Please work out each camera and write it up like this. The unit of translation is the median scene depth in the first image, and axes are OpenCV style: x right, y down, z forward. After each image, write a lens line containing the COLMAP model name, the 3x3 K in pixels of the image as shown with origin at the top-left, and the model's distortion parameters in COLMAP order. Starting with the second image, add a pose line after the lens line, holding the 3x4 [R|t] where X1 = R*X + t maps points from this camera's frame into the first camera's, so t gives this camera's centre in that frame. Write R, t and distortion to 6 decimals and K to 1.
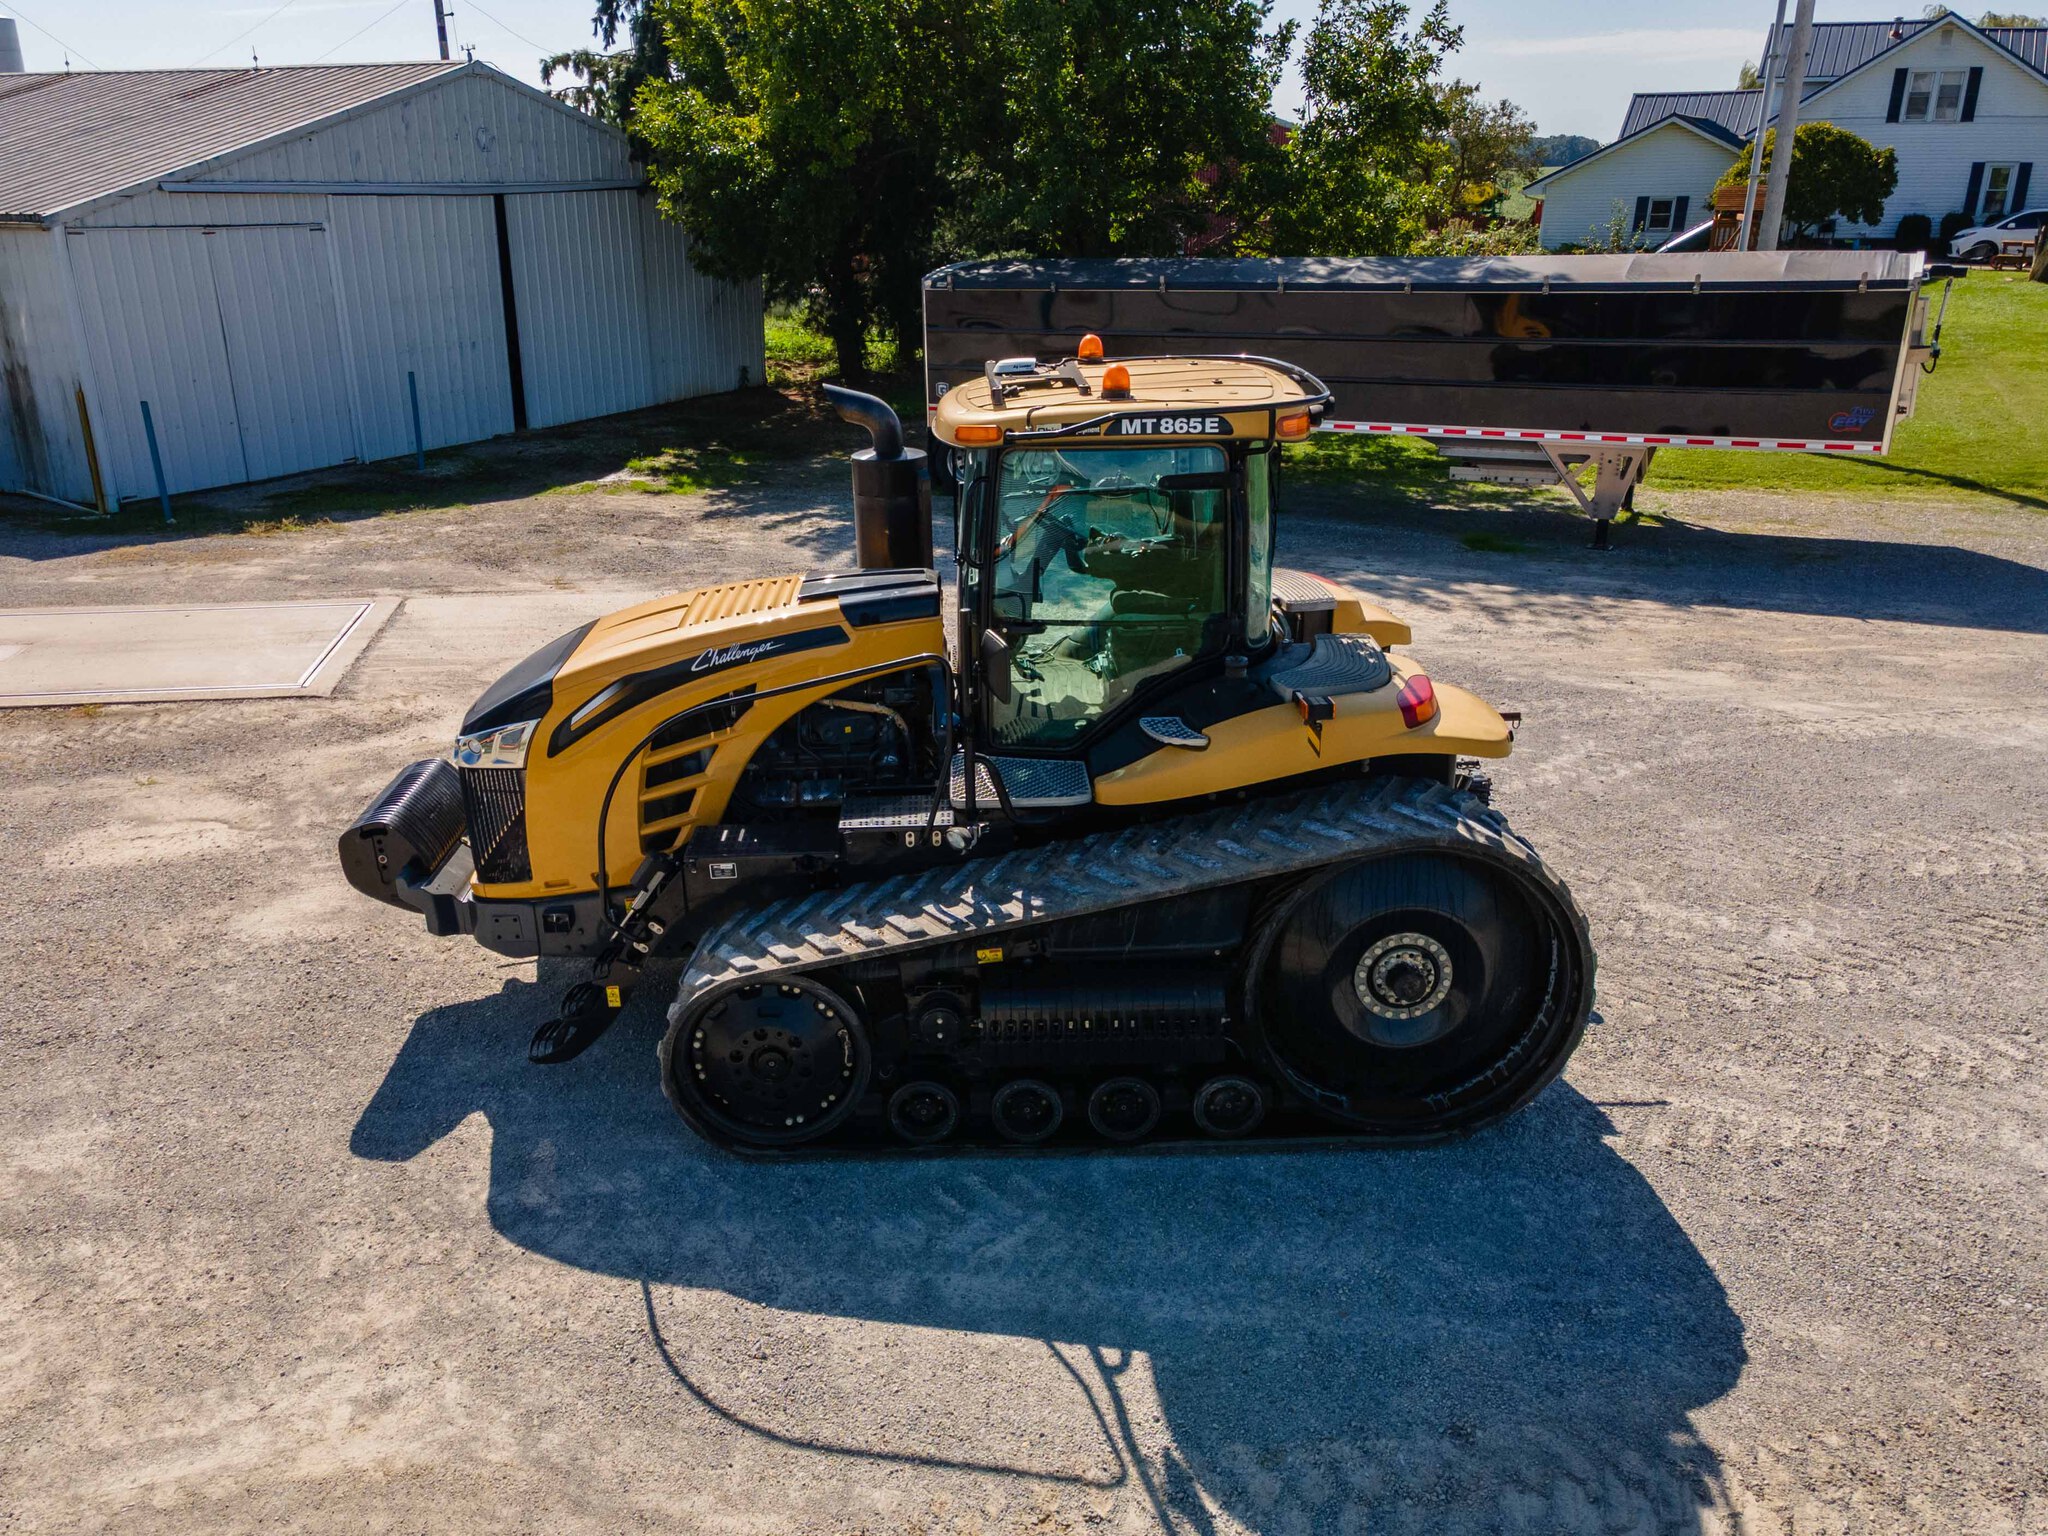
lens RADIAL K [[1580.5, 0, 935.8], [0, 1580.5, 763.9], [0, 0, 1]] dist [0.035512, 0.000585]
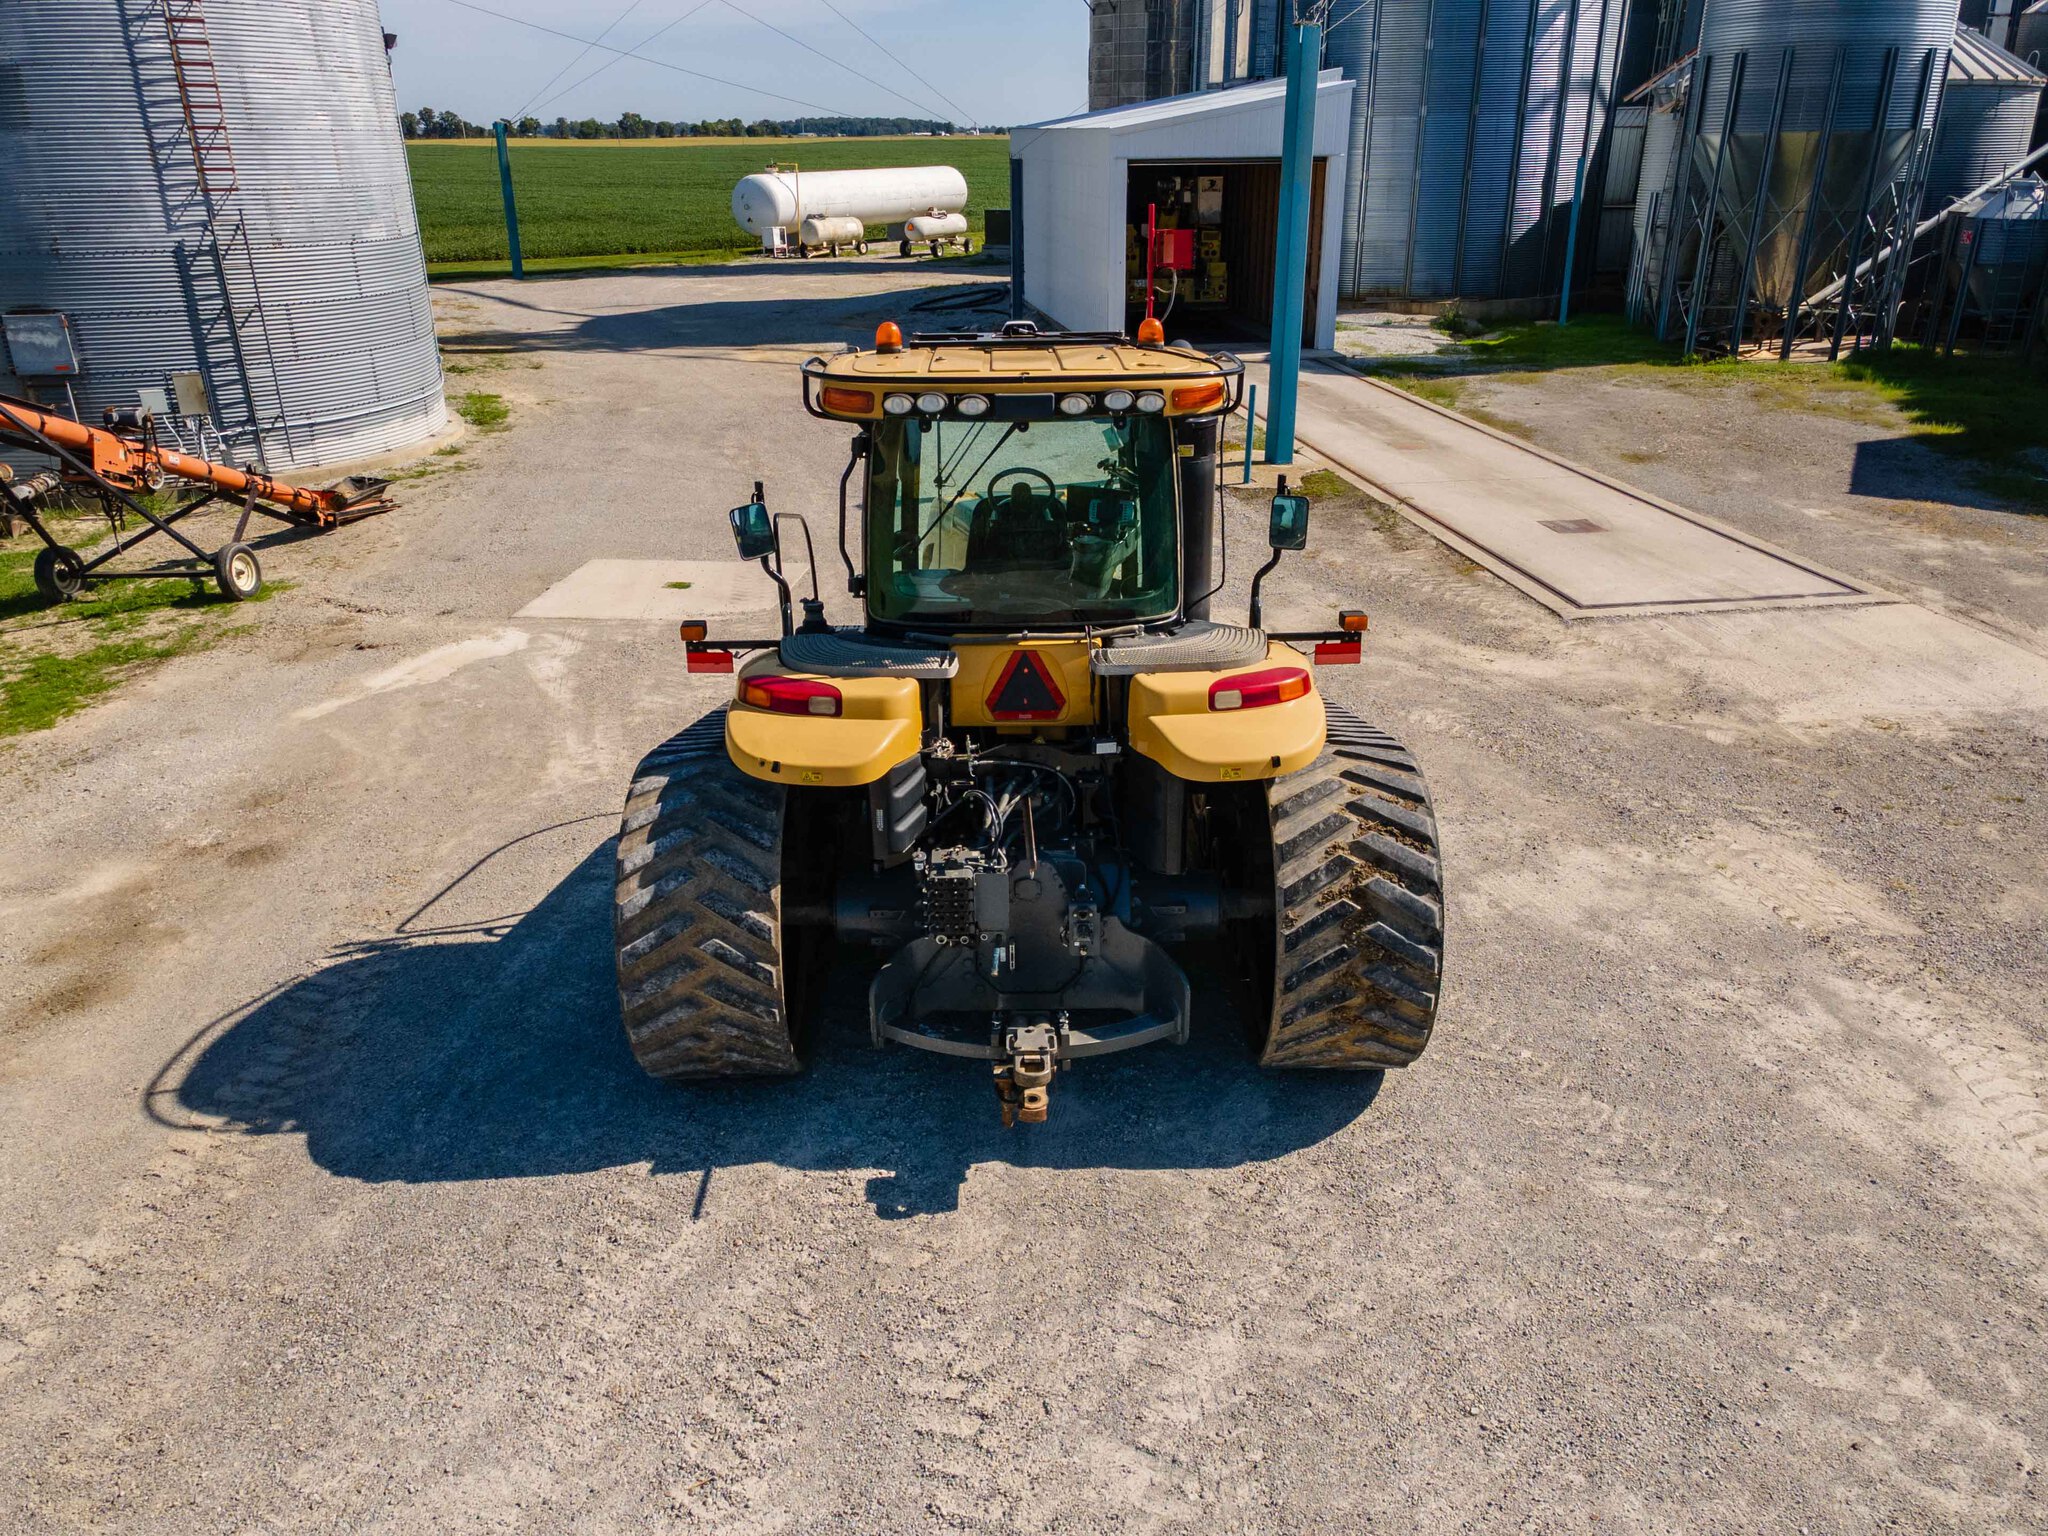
lens RADIAL K [[1576.3, 0, 1025.5], [0, 1576.3, 811.4], [0, 0, 1]] dist [0.055079, -0.002009]
pose [[0.016247, 0.406479, -0.913516, 1.221485], [-0.342255, 0.860705, 0.376893, -0.397869], [0.939467, 0.306532, 0.153103, 0.997024]]
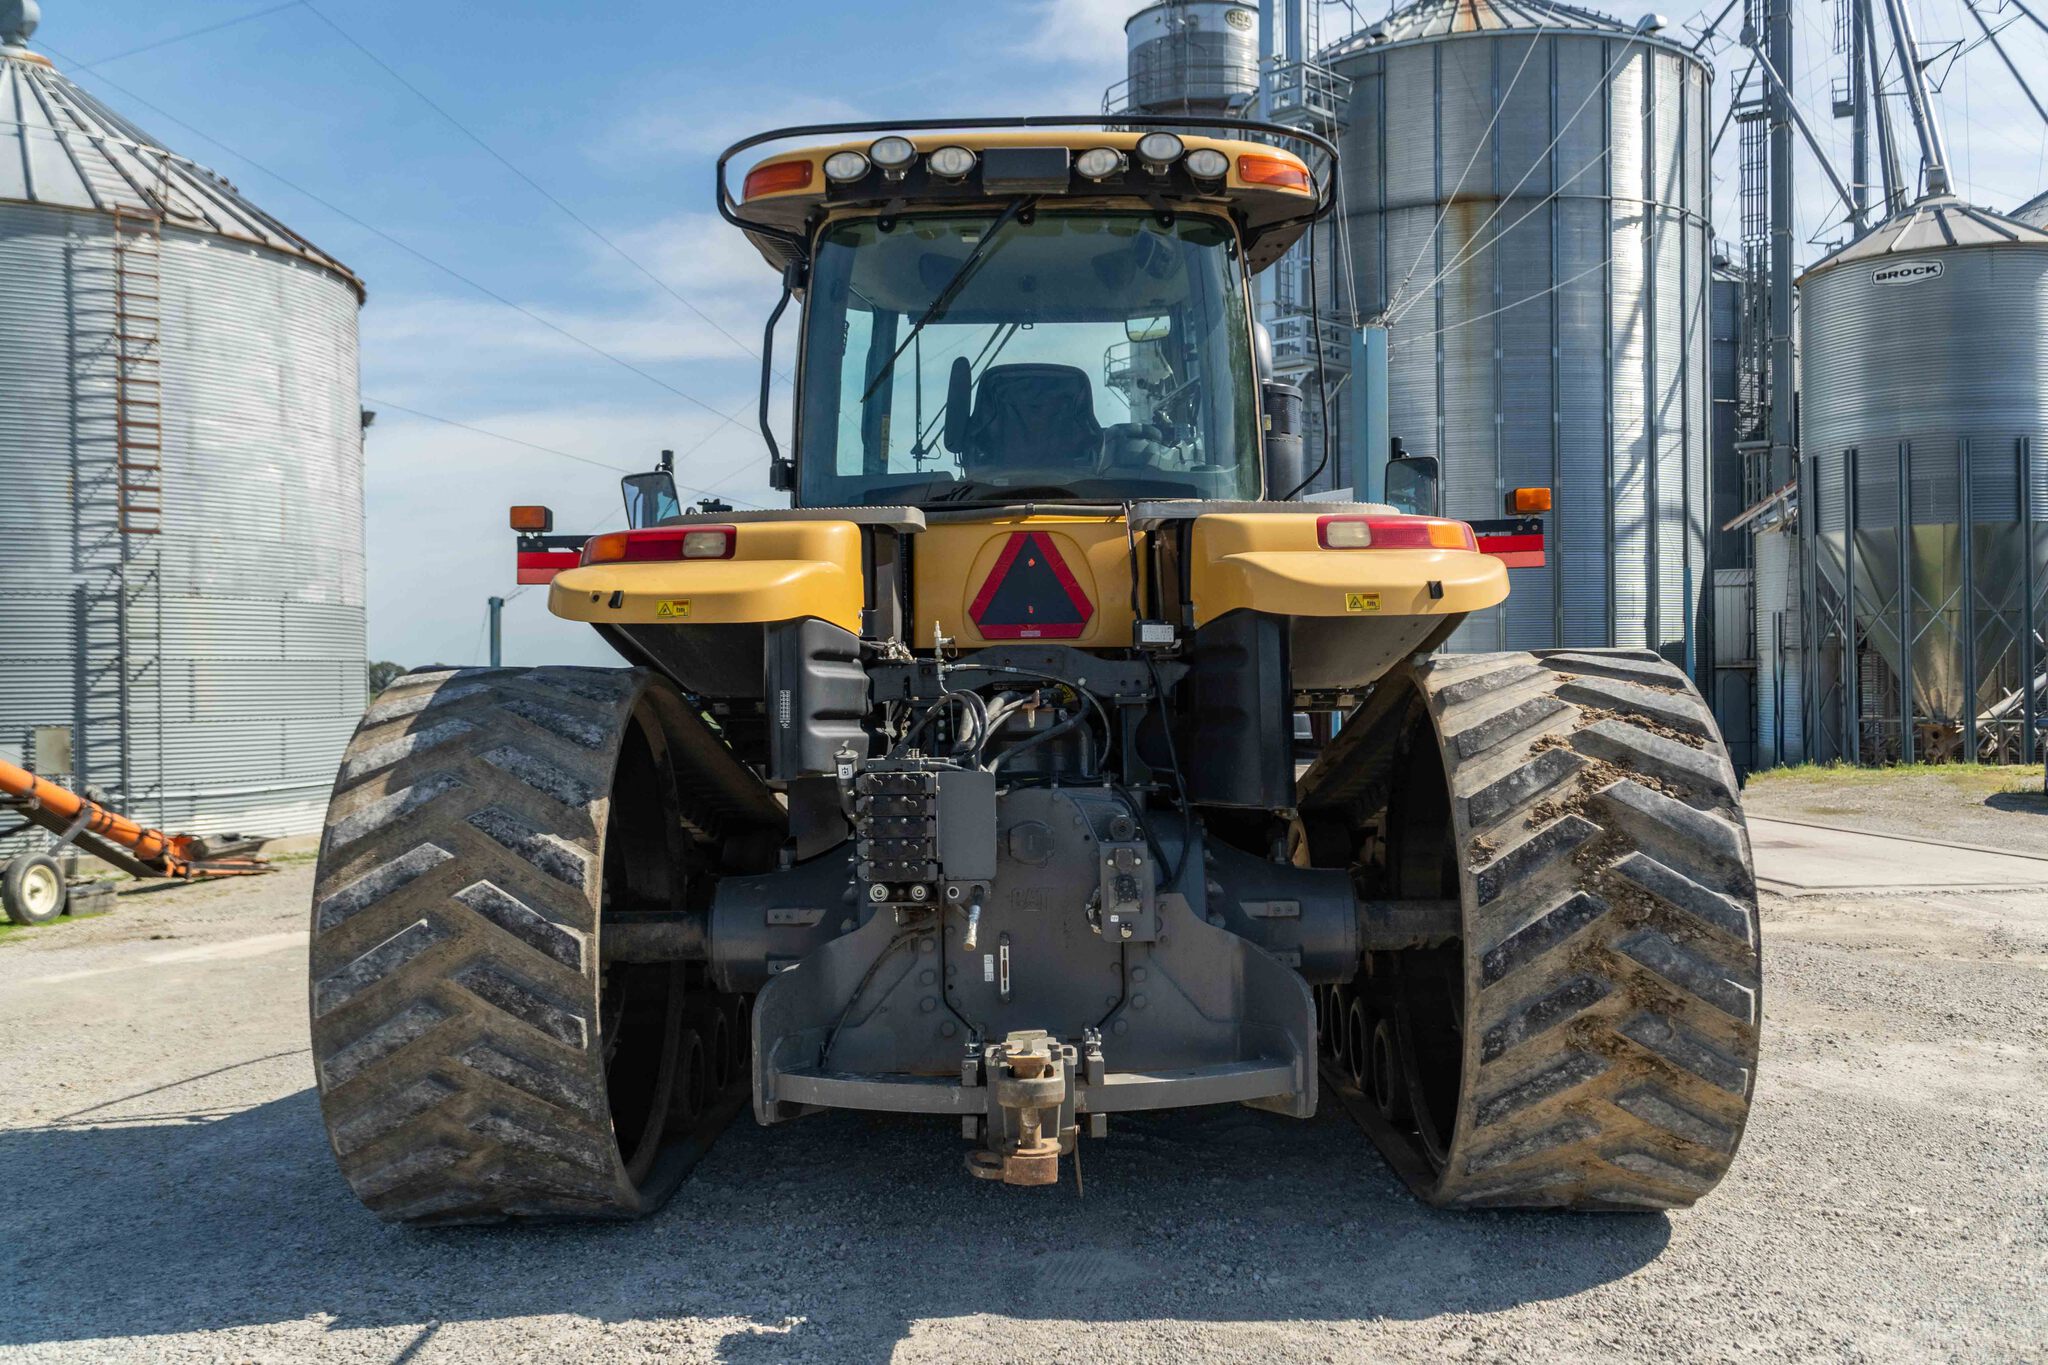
lens RADIAL K [[1843.4, 0, 1030.1], [0, 1843.4, 671.7], [0, 0, 1]] dist [0.038838, 0.002567]
pose [[-0.005051, 0.003697, -0.999980, 1.025499], [-0.336344, 0.941725, 0.005180, -0.048570], [0.941726, 0.336363, -0.003514, 1.145129]]
